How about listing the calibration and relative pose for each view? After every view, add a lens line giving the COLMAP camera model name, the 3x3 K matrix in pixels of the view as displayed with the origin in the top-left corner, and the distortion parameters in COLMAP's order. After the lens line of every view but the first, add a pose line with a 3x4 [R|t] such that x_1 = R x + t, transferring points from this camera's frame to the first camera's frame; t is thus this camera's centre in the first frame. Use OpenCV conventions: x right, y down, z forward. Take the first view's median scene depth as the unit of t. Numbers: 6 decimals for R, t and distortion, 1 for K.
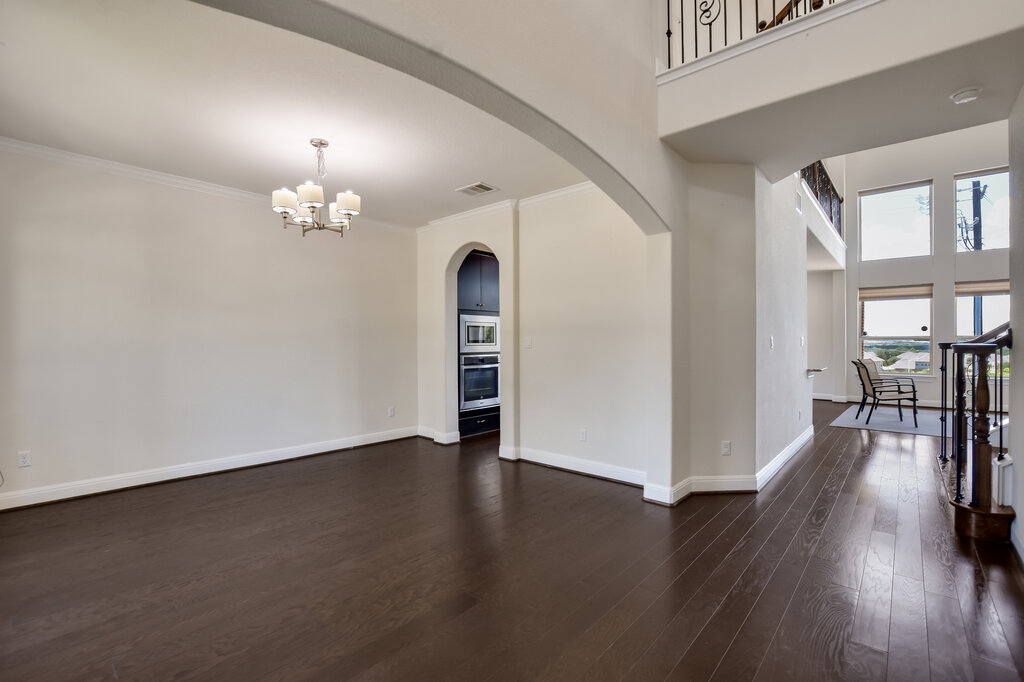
lens RADIAL K [[447.0, 0, 521.7], [0, 447.0, 340.6], [0, 0, 1]] dist [-0.021908, 0.002753]
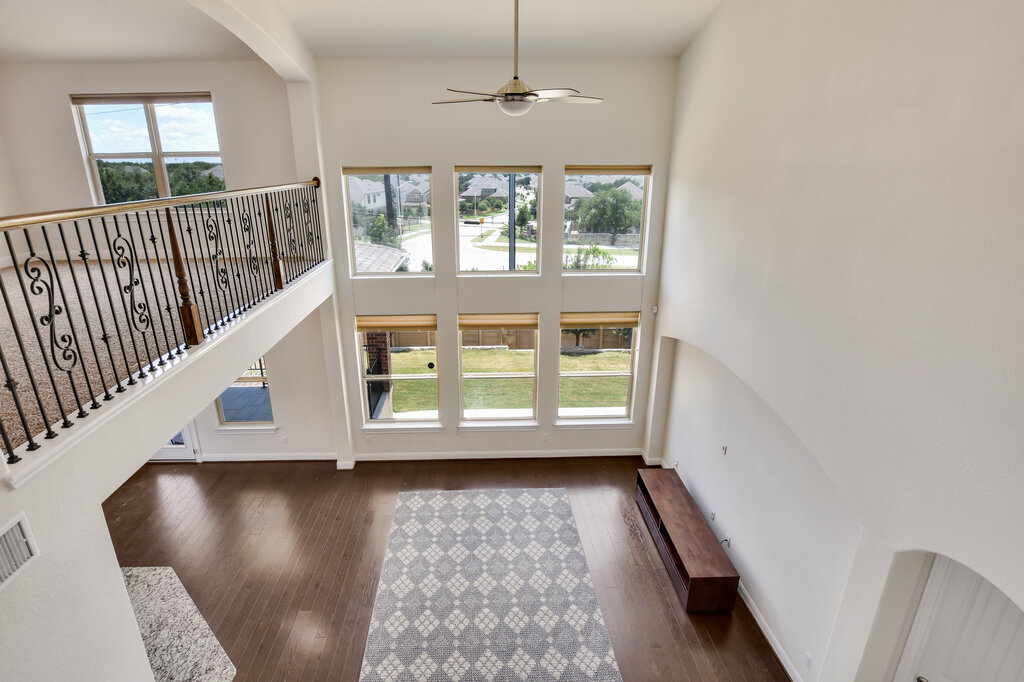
lens RADIAL K [[519.1, 0, 497.7], [0, 519.1, 344.8], [0, 0, 1]] dist [-0.026617, -0.000003]
pose [[0.726642, -0.227321, 0.648318, 0.401374], [-0.000550, 0.943479, 0.331431, -0.353204], [-0.687016, -0.241188, 0.685447, 0.289508]]
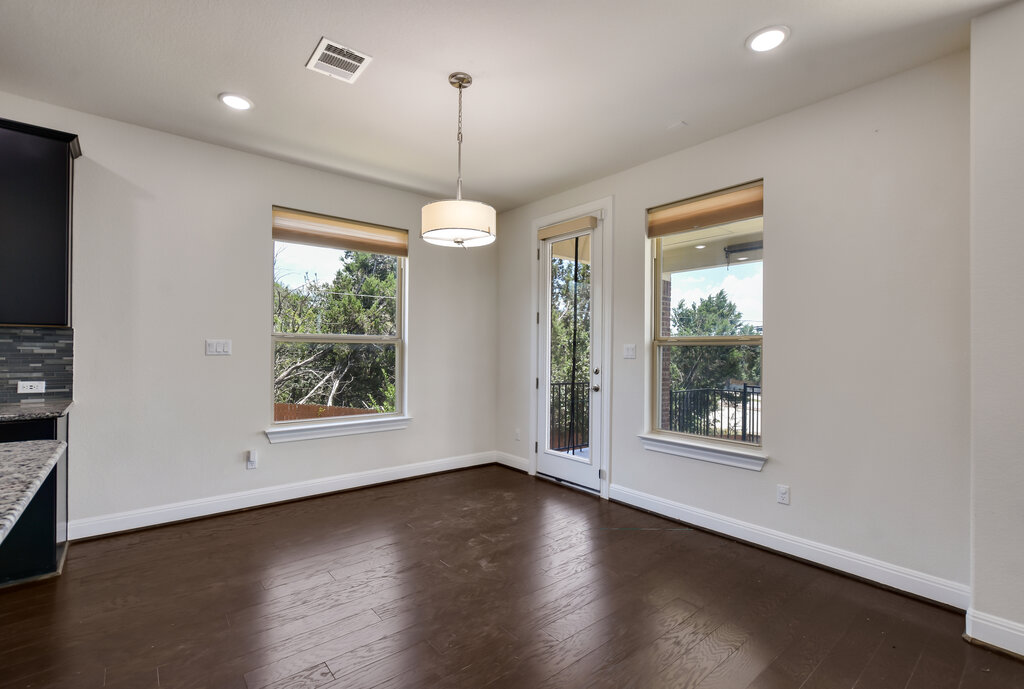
lens RADIAL K [[458.2, 0, 511.9], [0, 458.2, 345.7], [0, 0, 1]] dist [-0.009270, 0.000417]
pose [[0.988176, 0.008983, -0.153063, 0.538548], [-0.009958, 0.999935, -0.005608, 0.002440], [0.153003, 0.007066, 0.988201, 0.778882]]
